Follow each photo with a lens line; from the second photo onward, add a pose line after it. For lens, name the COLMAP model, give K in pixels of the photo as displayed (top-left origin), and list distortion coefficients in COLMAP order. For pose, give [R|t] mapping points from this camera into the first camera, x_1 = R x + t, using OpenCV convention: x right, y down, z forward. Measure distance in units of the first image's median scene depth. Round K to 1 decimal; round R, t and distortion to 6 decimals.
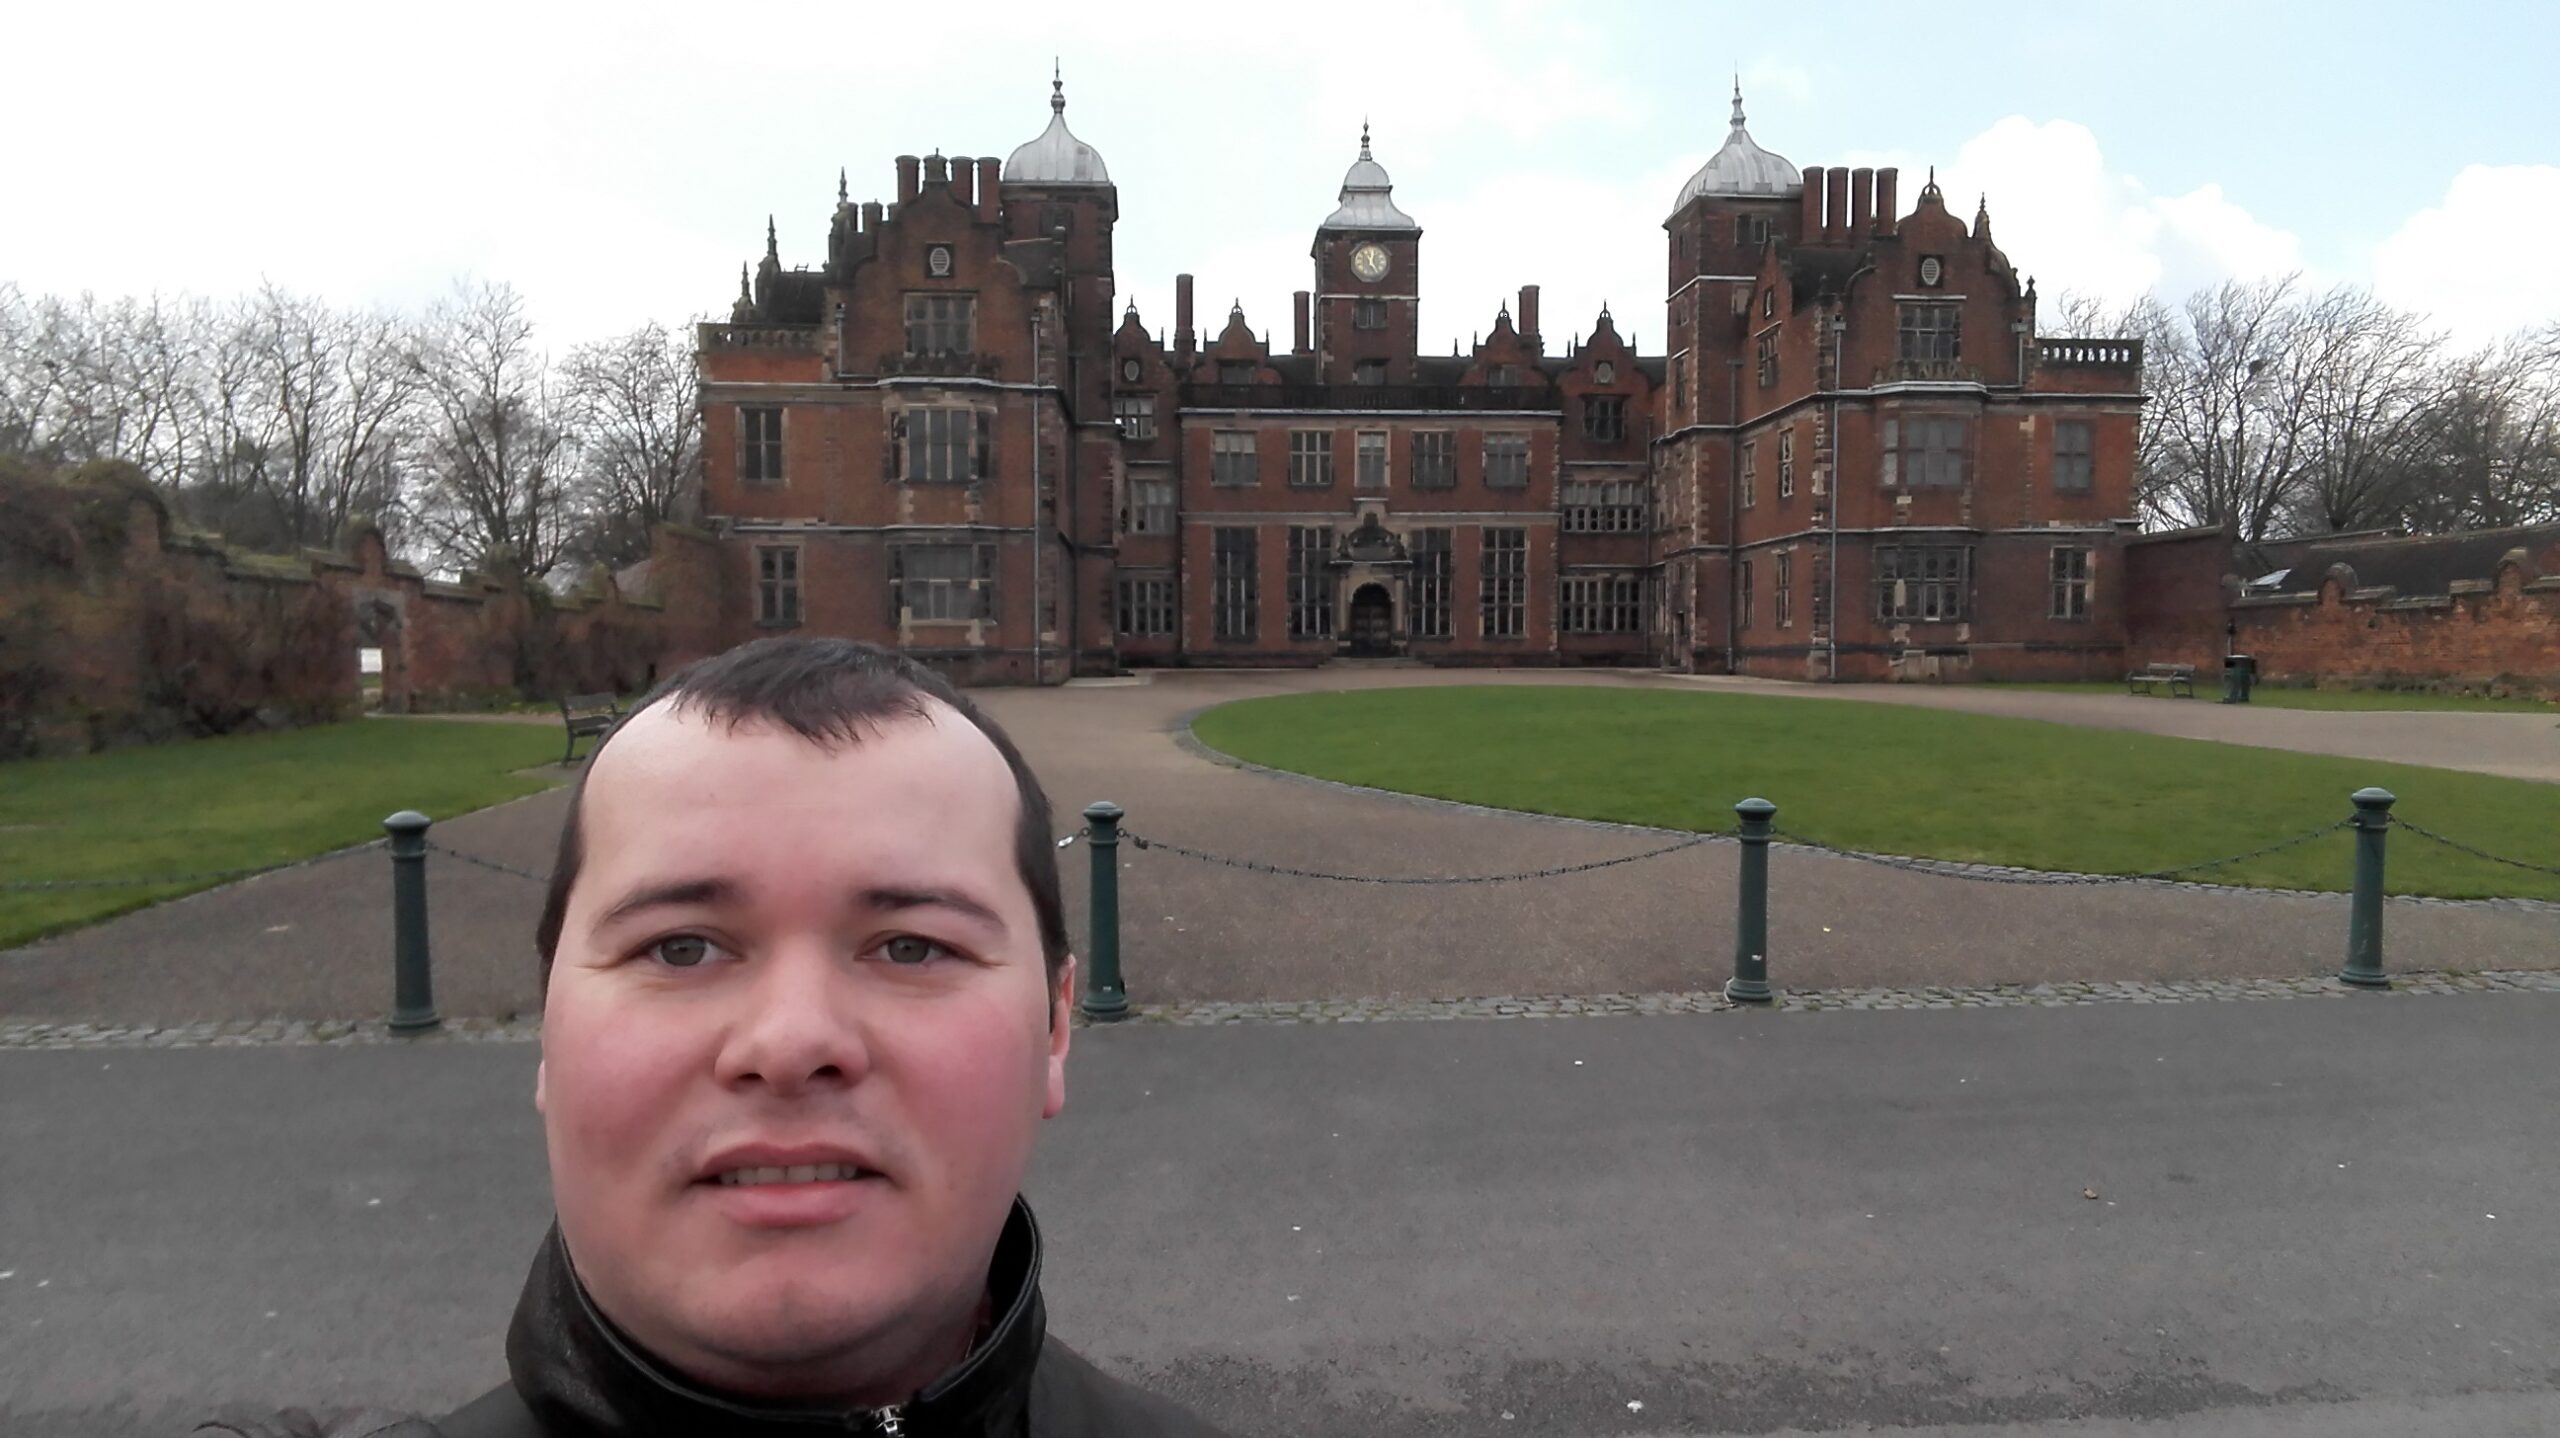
lens RADIAL K [[1580.3, 0, 1280.0], [0, 1580.3, 719.0], [0, 0, 1]] dist [0.046053, -0.075880]
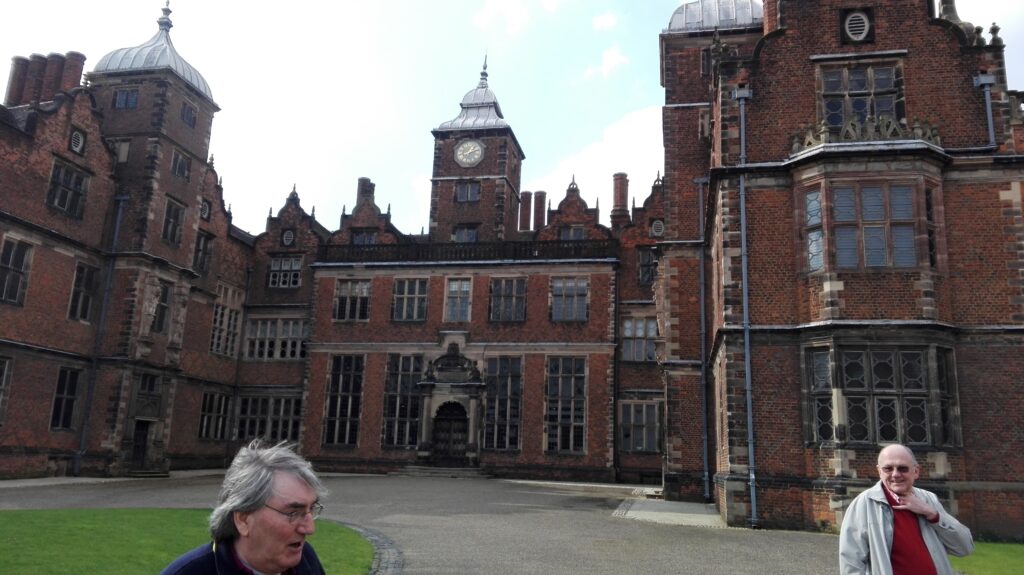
lens RADIAL K [[756.6, 0, 525.1], [0, 756.6, 289.2], [0, 0, 1]] dist [0.097773, -0.149378]
pose [[0.964072, -0.022872, -0.264655, 0.304864], [-0.046136, 0.966728, -0.251610, -0.031368], [0.261605, 0.254781, 0.930940, 0.540040]]
